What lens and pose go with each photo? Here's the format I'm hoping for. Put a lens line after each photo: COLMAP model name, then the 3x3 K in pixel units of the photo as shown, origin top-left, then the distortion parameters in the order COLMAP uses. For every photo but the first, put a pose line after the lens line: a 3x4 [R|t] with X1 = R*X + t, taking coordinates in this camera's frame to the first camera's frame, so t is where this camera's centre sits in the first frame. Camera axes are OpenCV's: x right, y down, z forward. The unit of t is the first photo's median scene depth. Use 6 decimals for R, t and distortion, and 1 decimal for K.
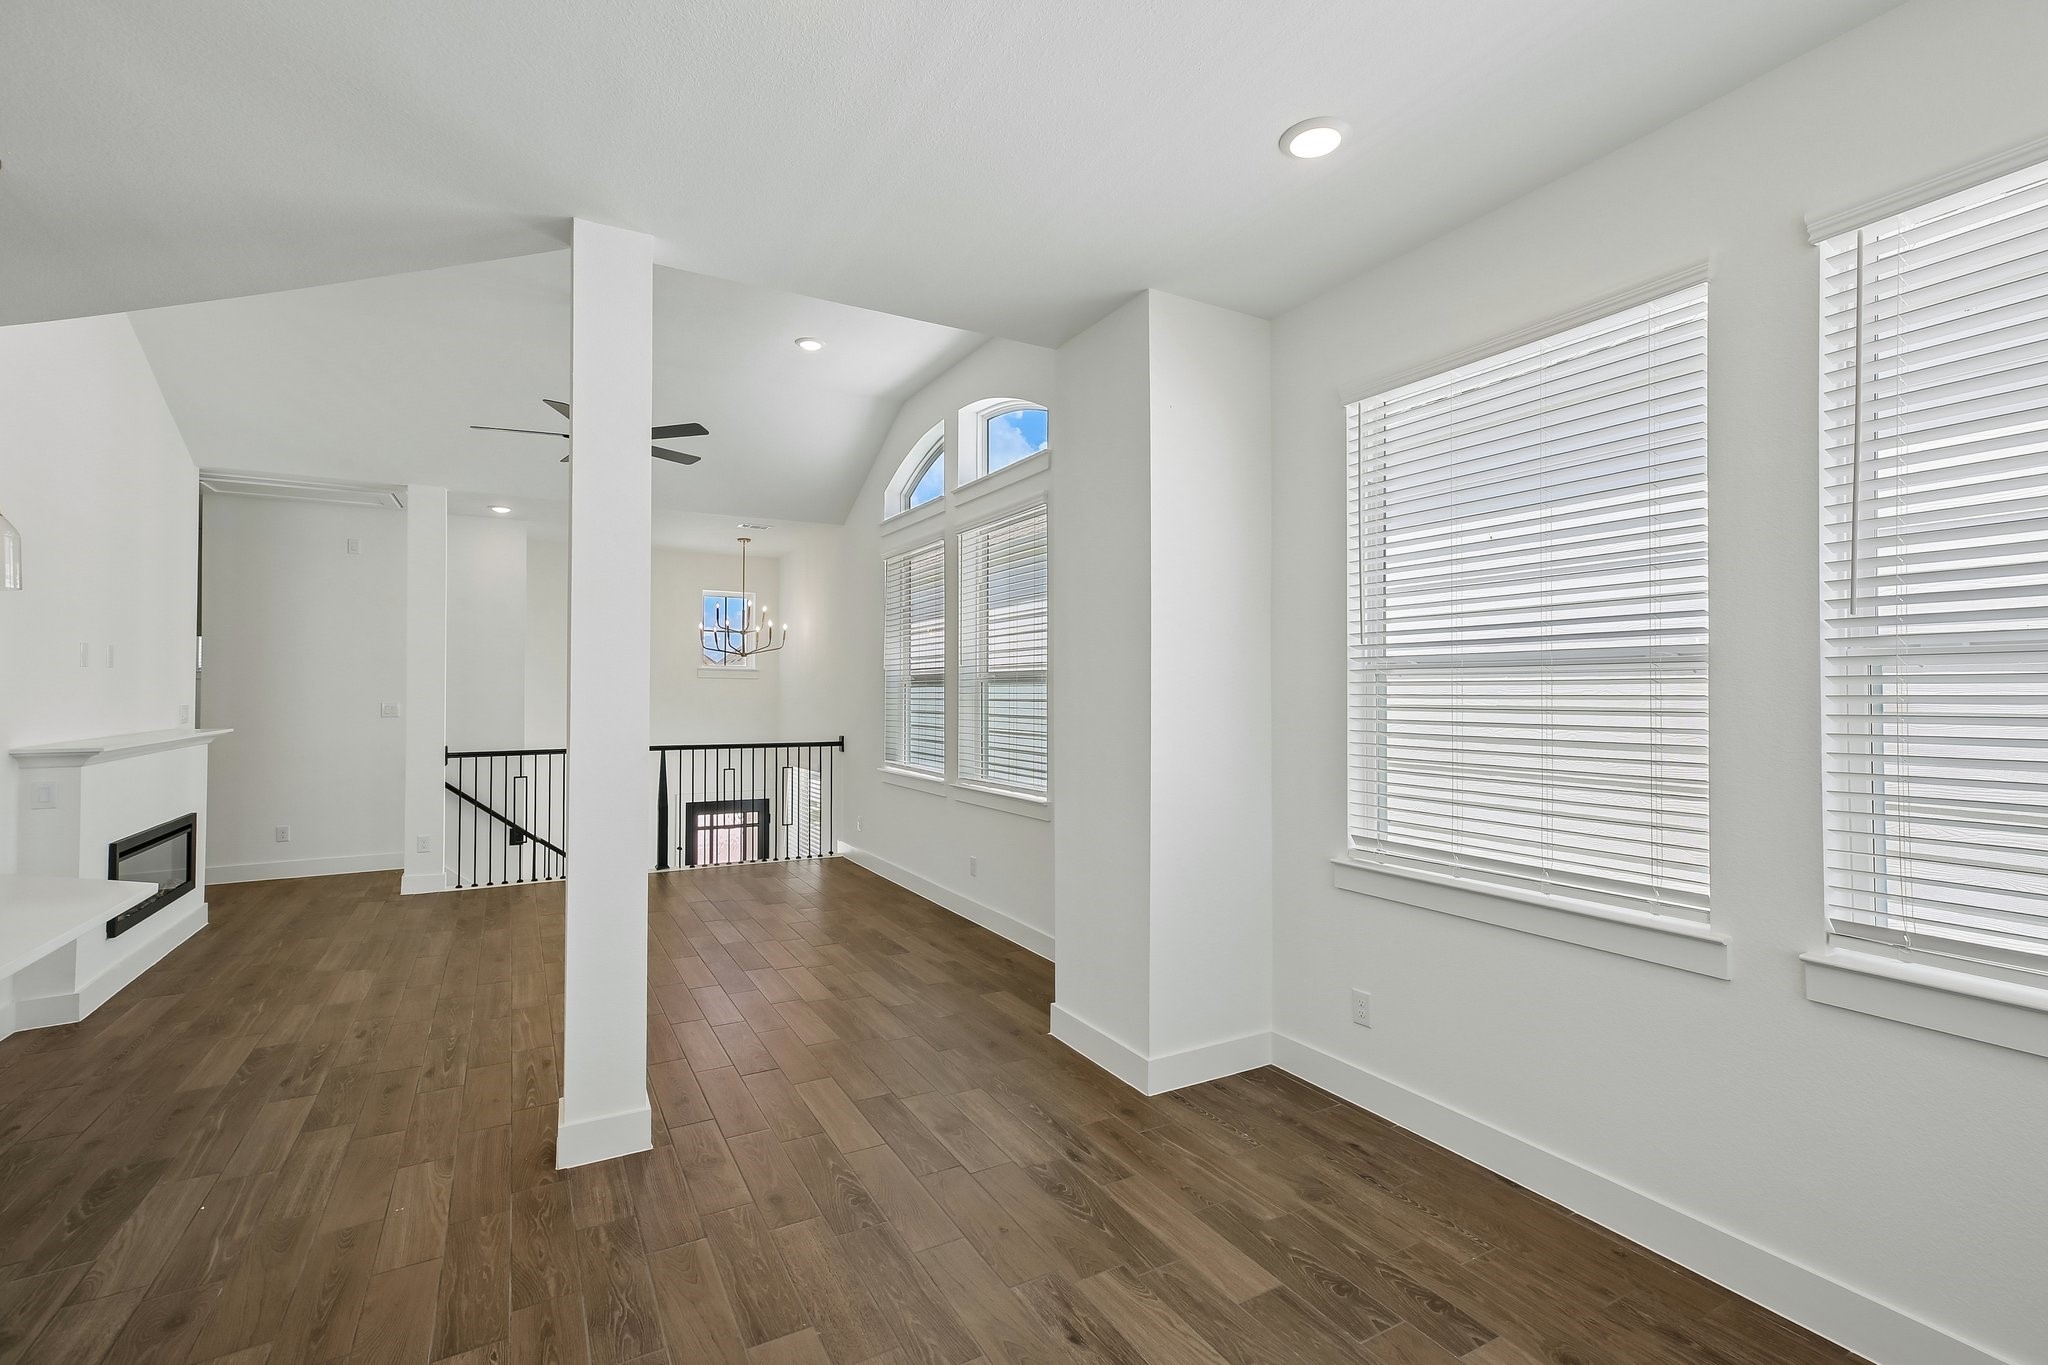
lens RADIAL K [[915.3, 0, 1024.0], [0, 915.3, 682.5], [0, 0, 1]] dist [0.001655, -0.000300]
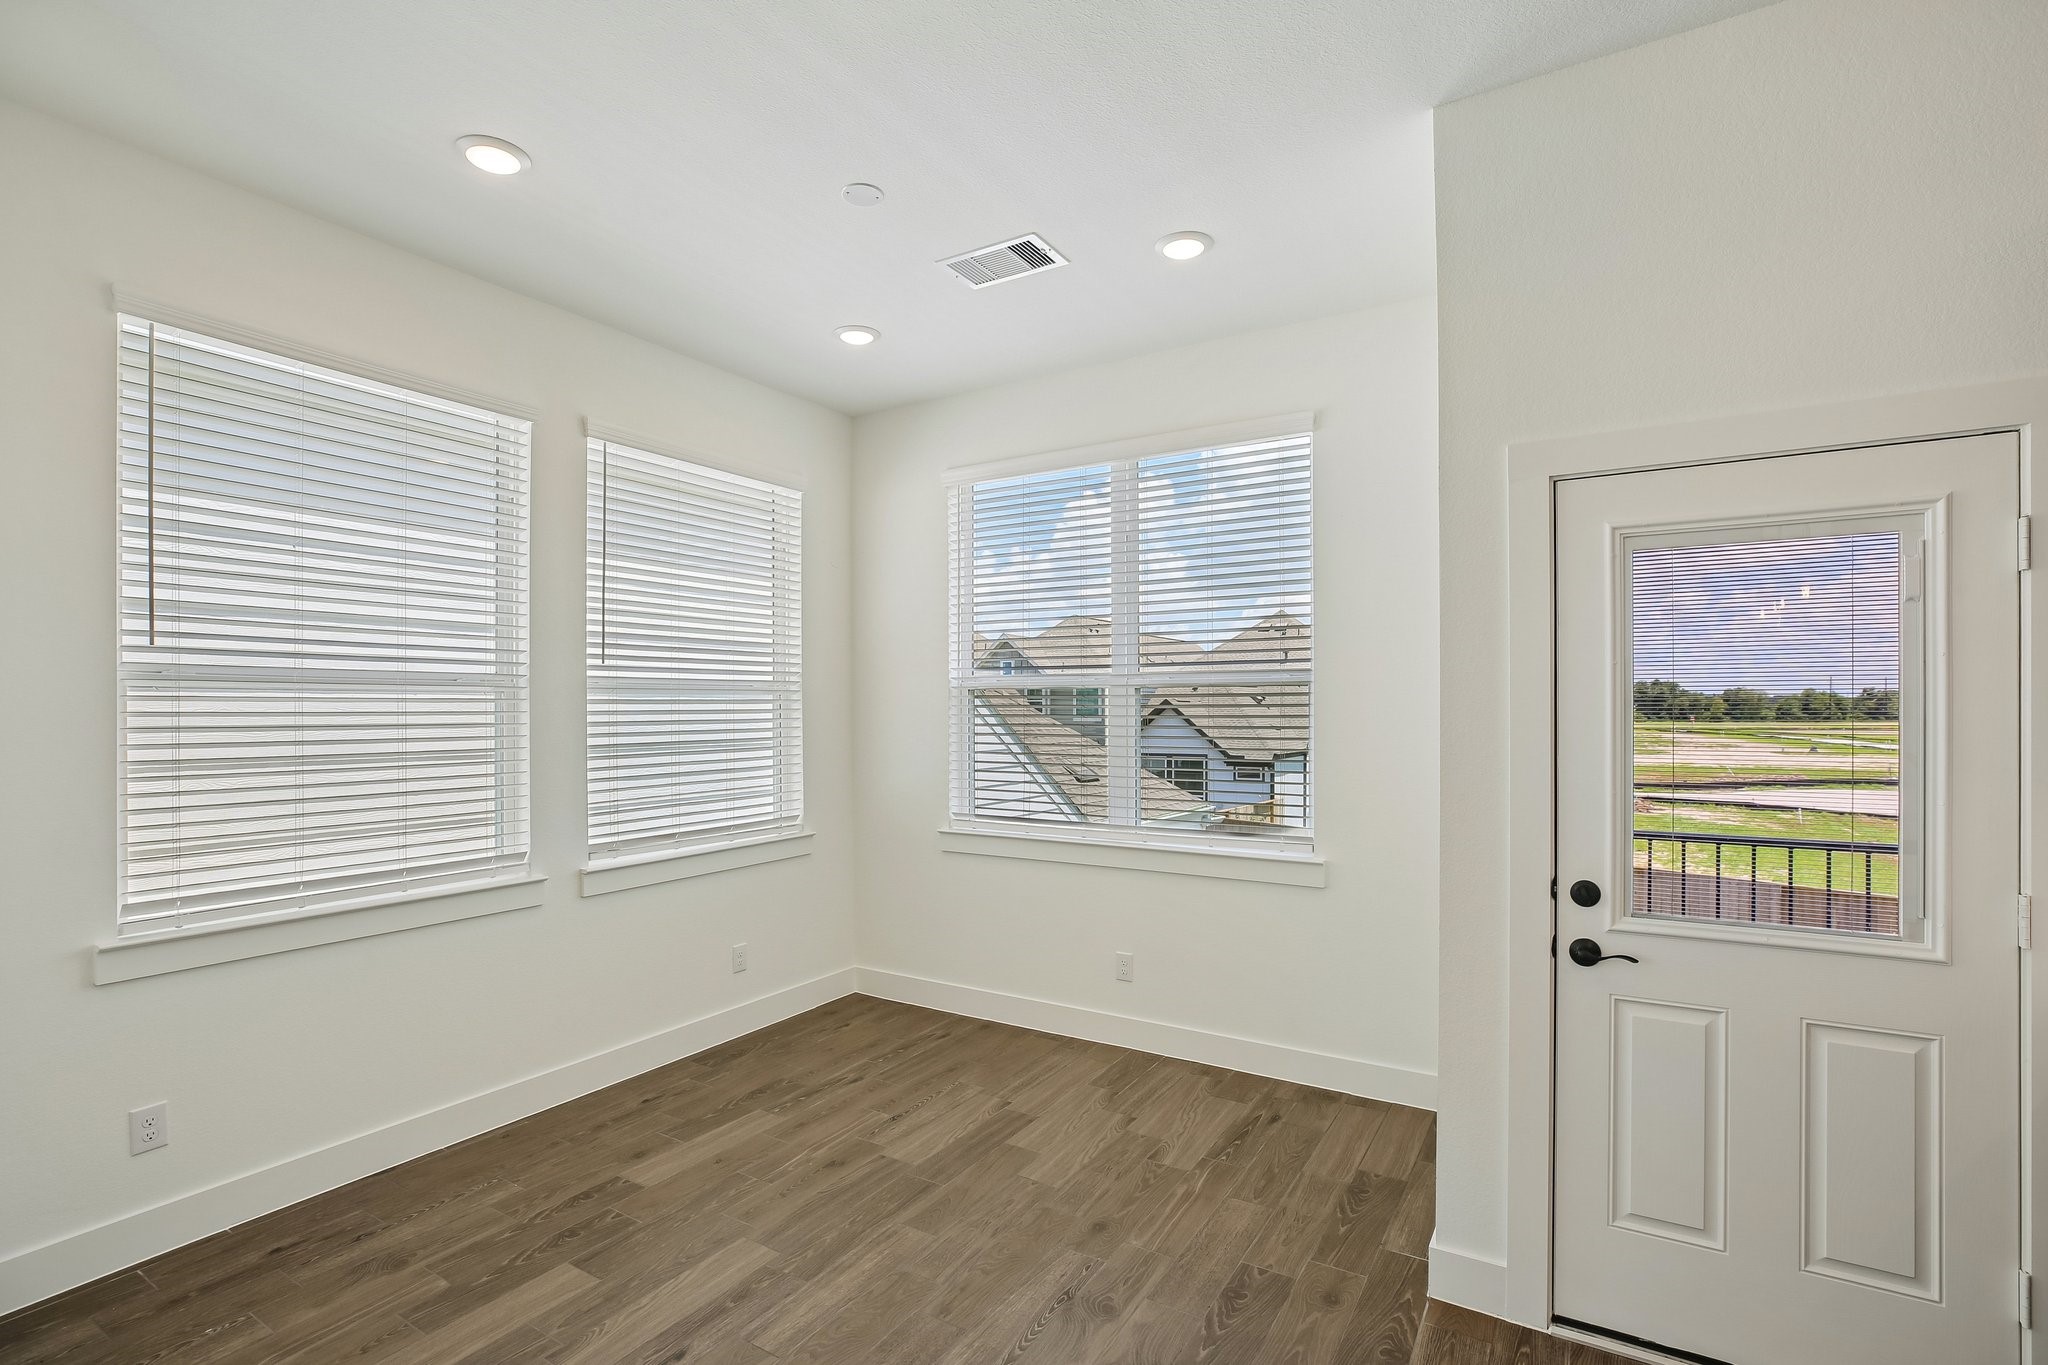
lens RADIAL K [[952.9, 0, 1018.1], [0, 952.9, 711.0], [0, 0, 1]] dist [-0.018858, 0.000372]
pose [[-0.493137, -0.004695, 0.869939, -0.710984], [-0.010115, 0.999949, -0.000337, 0.005308], [-0.869893, -0.008966, -0.493159, 0.829321]]
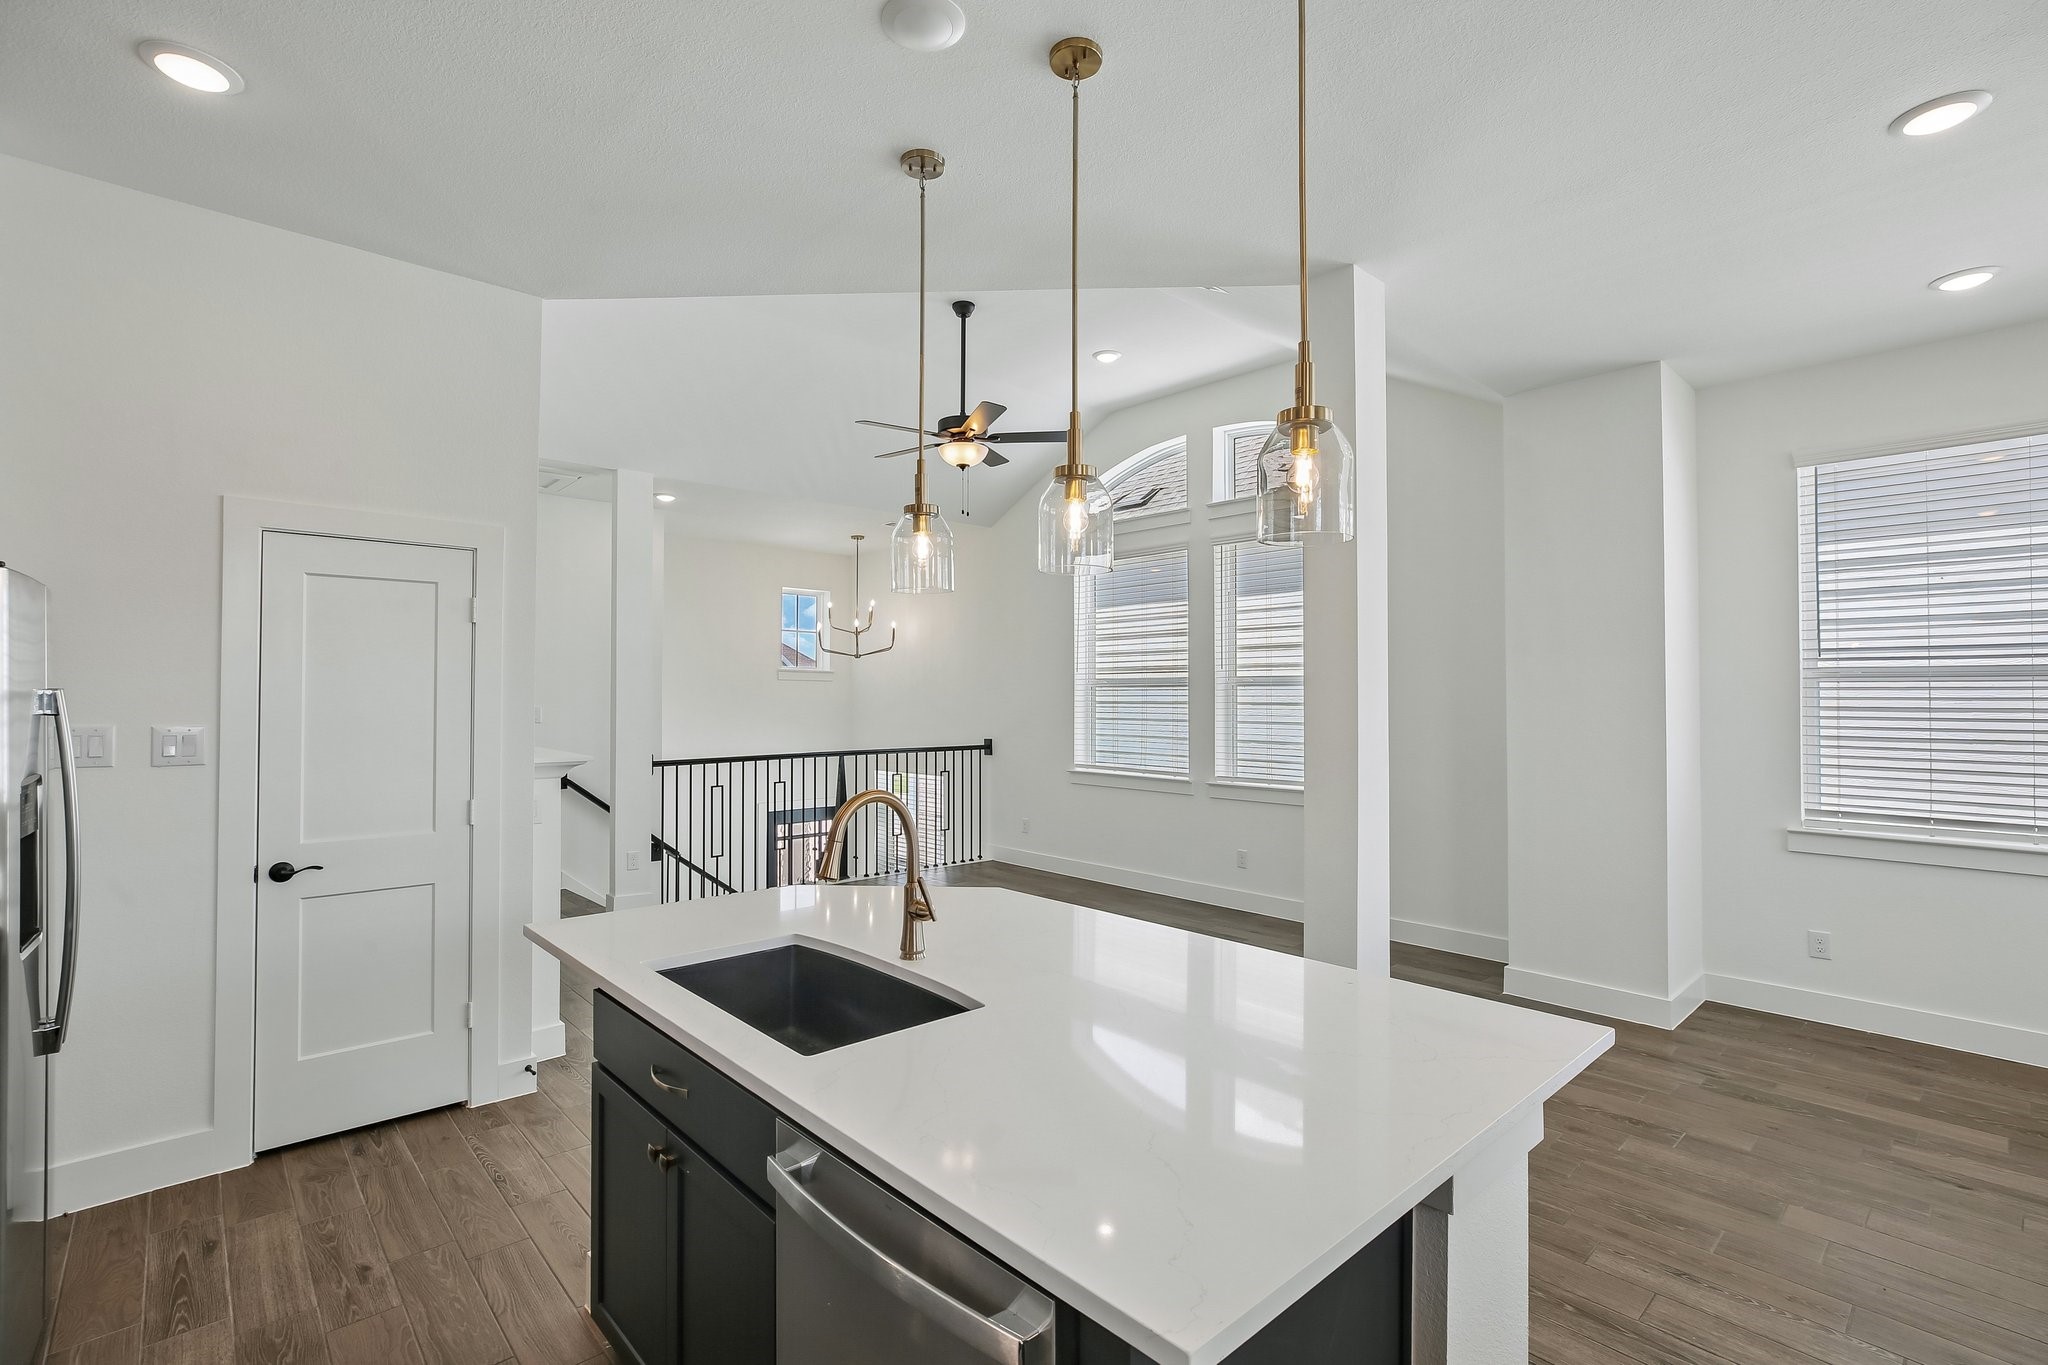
lens RADIAL K [[929.9, 0, 1028.4], [0, 929.9, 681.4], [0, 0, 1]] dist [-0.001795, 0.005954]
pose [[0.971013, 0.004228, 0.238988, -1.094492], [-0.003161, 0.999983, -0.004846, 0.000914], [-0.239005, 0.003950, 0.971010, 0.007951]]
